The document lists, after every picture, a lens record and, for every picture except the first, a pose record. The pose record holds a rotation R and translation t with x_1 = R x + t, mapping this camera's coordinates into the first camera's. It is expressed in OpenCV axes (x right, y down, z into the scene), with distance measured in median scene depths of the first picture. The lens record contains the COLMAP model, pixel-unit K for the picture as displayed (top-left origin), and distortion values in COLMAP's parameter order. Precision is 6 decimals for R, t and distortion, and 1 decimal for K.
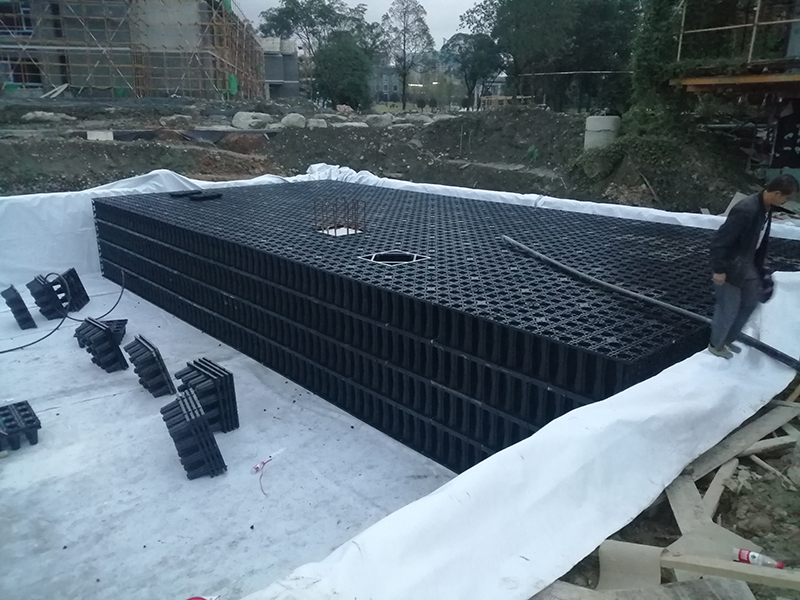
lens RADIAL K [[629.3, 0, 395.6], [0, 629.3, 298.5], [0, 0, 1]] dist [0.014446, -0.021789]
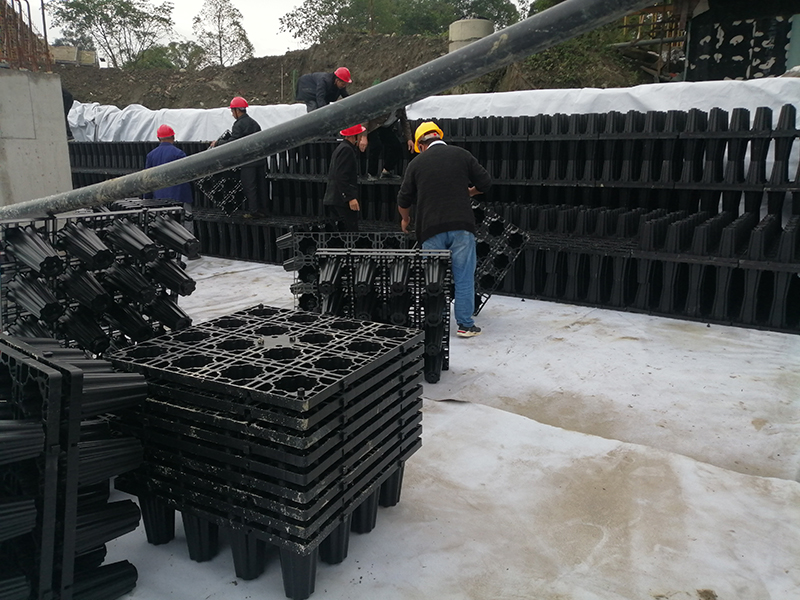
lens RADIAL K [[629.3, 0, 397.5], [0, 629.3, 298.3], [0, 0, 1]] dist [0.014446, -0.021789]
pose [[0.965692, -0.059639, 0.252751, 0.045812], [0.072835, 0.996409, -0.043172, 0.062912], [-0.249269, 0.060100, 0.966568, 0.367851]]
